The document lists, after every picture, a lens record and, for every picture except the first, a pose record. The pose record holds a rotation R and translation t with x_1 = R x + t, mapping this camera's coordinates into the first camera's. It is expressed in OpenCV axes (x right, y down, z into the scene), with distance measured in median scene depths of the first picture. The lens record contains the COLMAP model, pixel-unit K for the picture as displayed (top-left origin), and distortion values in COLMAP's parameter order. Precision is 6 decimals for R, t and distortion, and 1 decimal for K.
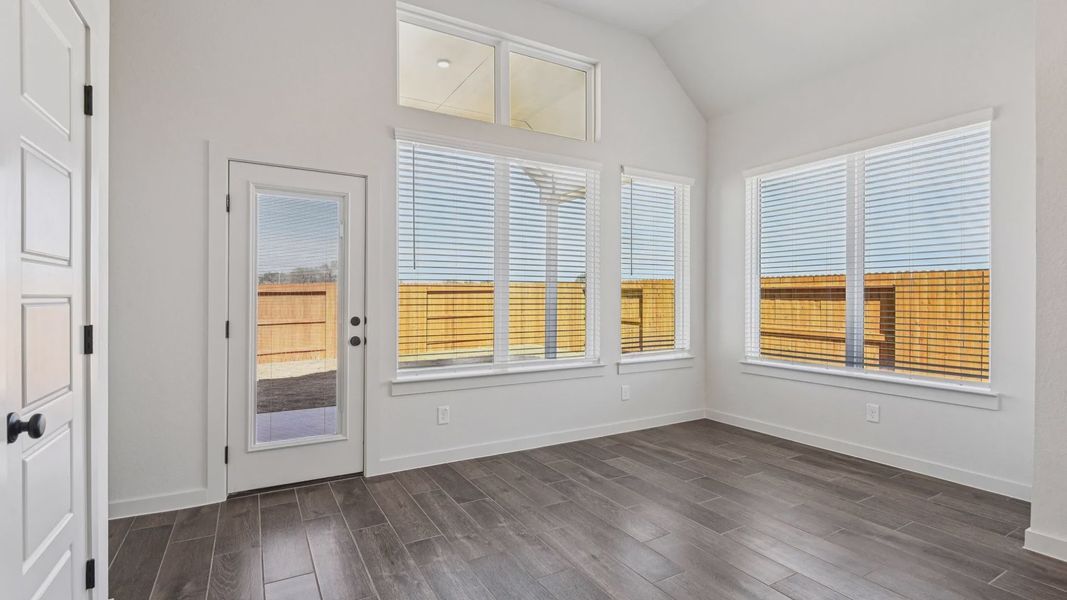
lens RADIAL K [[498.8, 0, 531.9], [0, 498.8, 296.2], [0, 0, 1]] dist [0.001404, -0.000836]
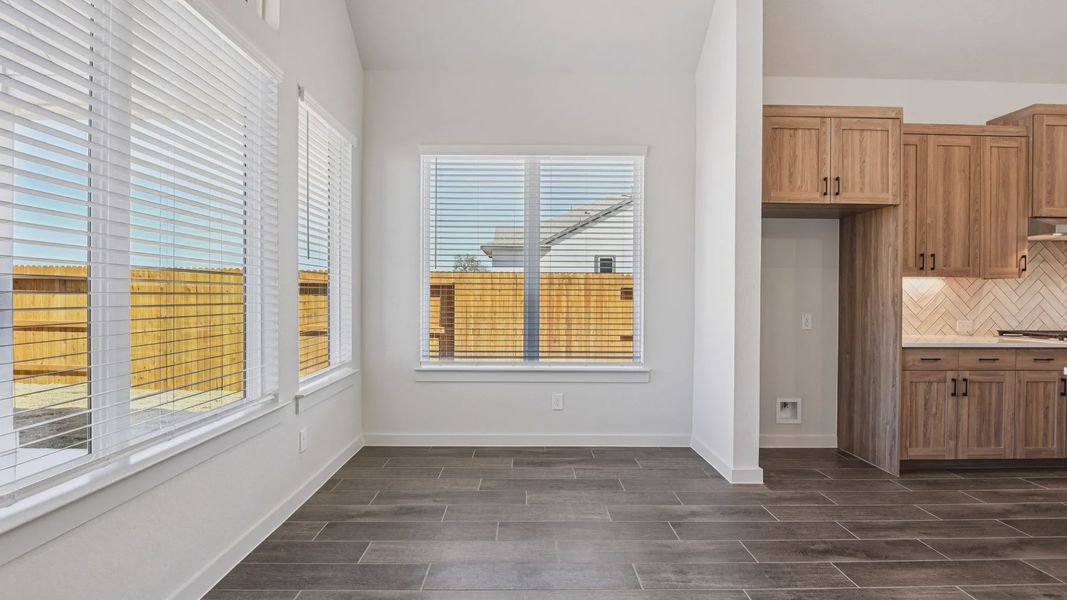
lens RADIAL K [[498.8, 0, 532.5], [0, 498.8, 296.2], [0, 0, 1]] dist [0.001404, -0.000836]
pose [[0.496556, 0.000509, 0.868004, -0.235745], [-0.007128, 0.999968, 0.003492, 0.002480], [-0.867975, -0.007922, 0.496544, 0.437783]]
